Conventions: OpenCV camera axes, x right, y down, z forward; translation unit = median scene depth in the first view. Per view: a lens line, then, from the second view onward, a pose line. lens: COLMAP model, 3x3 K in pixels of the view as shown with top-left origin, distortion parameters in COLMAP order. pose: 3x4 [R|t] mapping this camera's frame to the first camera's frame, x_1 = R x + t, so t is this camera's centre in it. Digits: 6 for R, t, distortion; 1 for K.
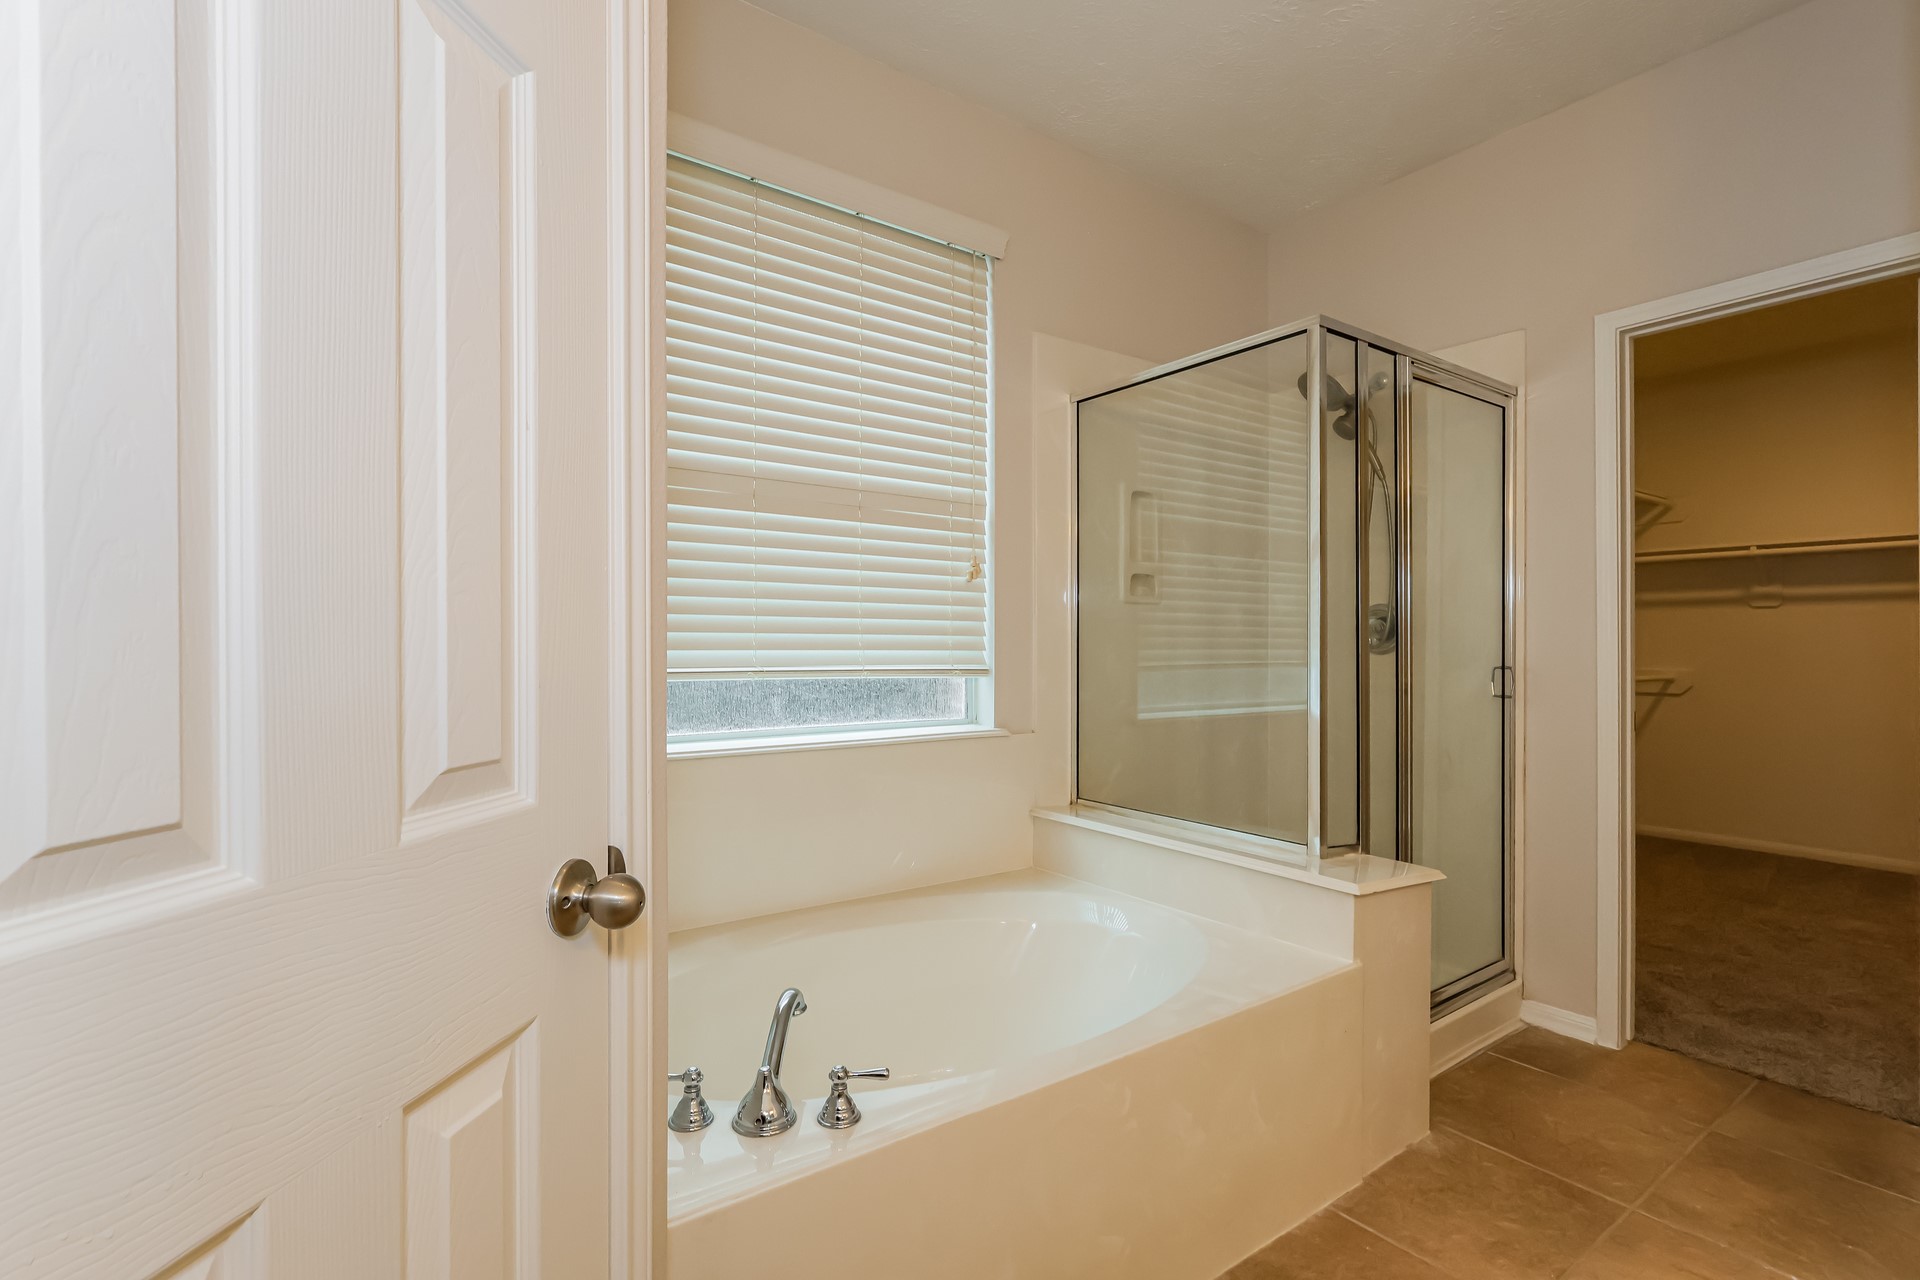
lens RADIAL K [[889.5, 0, 954.9], [0, 889.5, 639.3], [0, 0, 1]] dist [-0.003871, 0.001362]
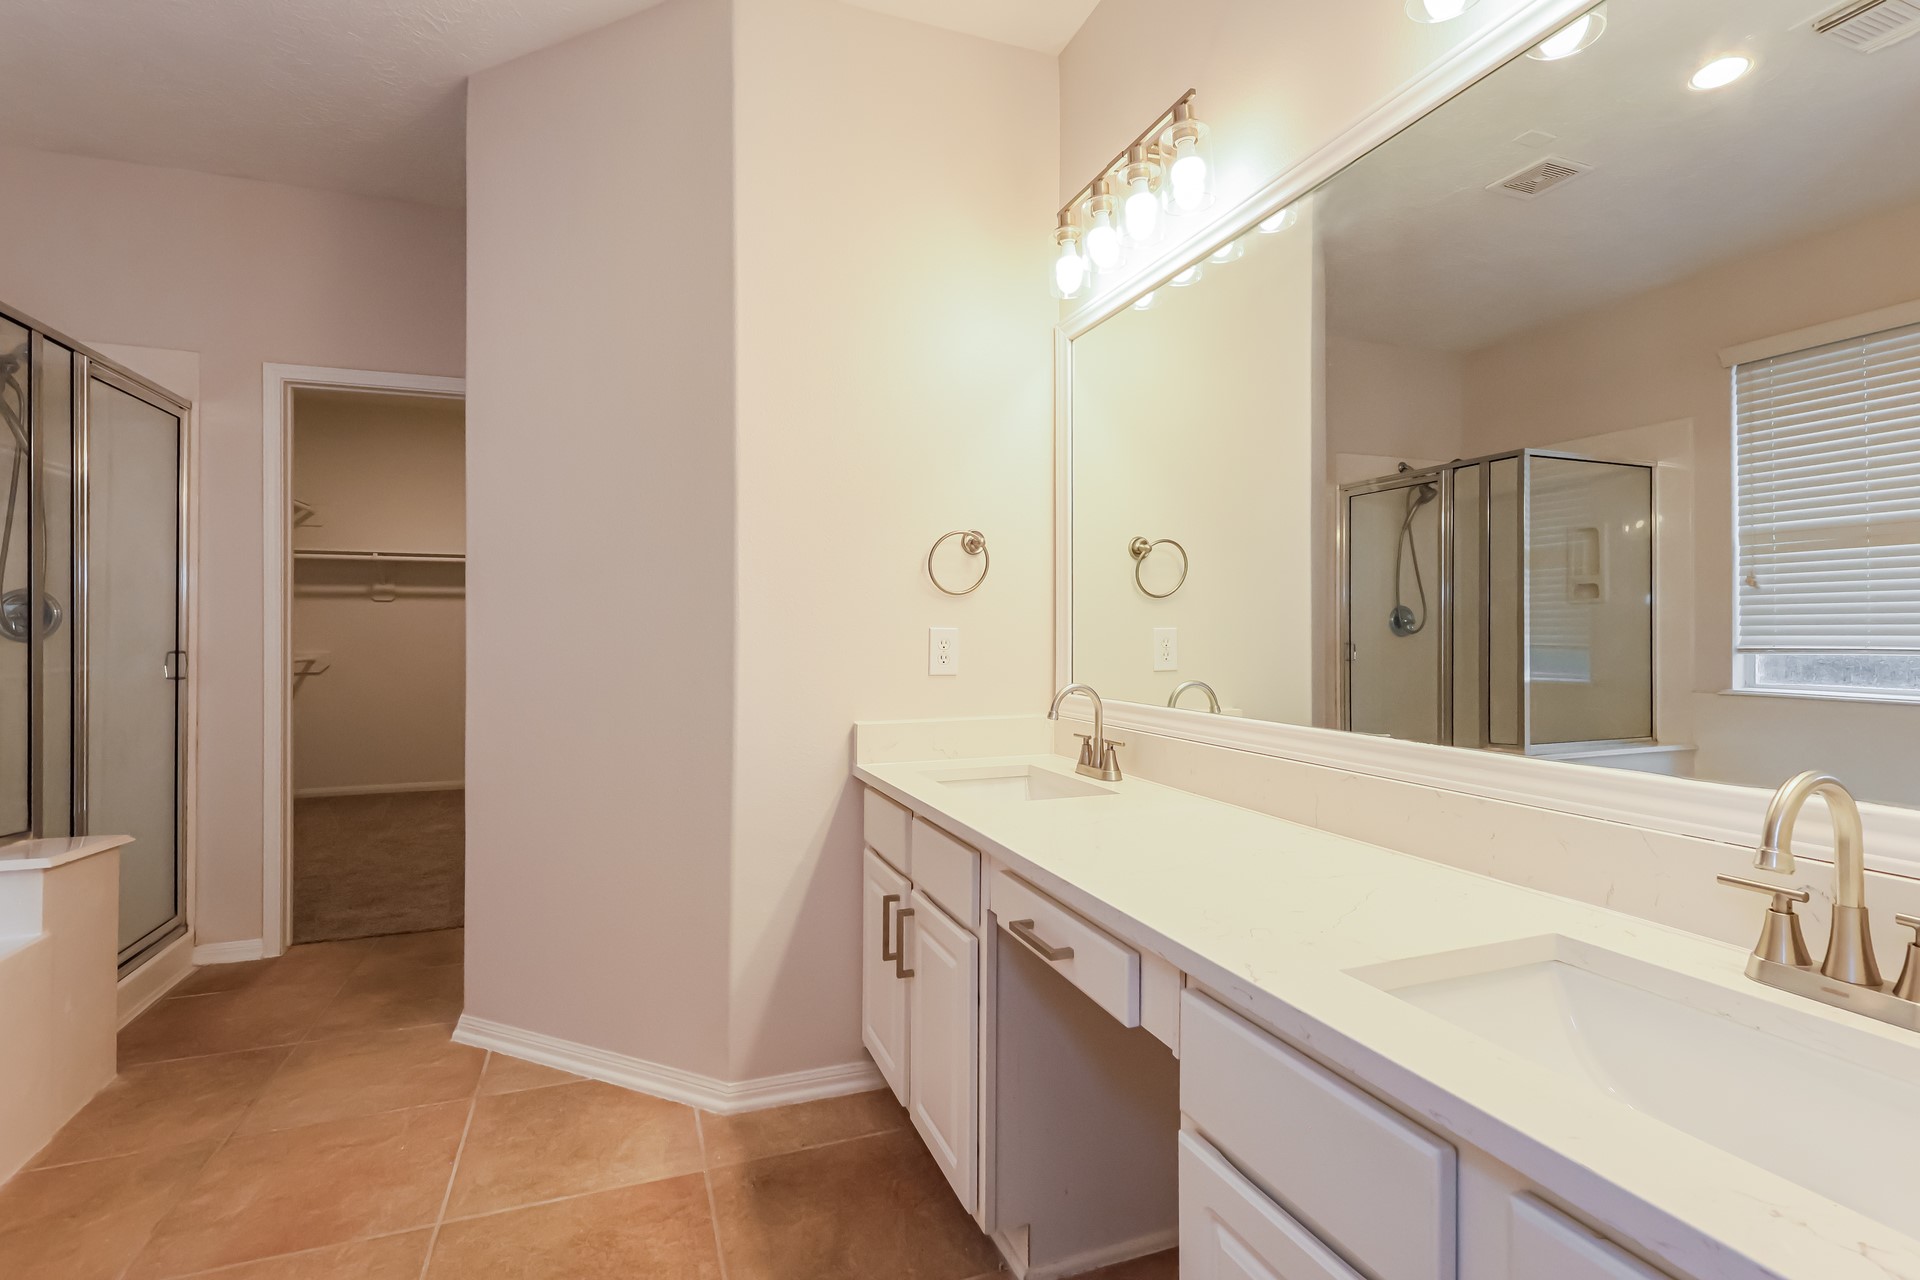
lens RADIAL K [[893.7, 0, 956.7], [0, 893.7, 629.4], [0, 0, 1]] dist [-0.002686, -0.000337]
pose [[0.255661, -0.000499, 0.966766, -0.218142], [-0.004438, 0.999989, 0.001690, -0.002669], [-0.966756, -0.004723, 0.255656, -0.233813]]
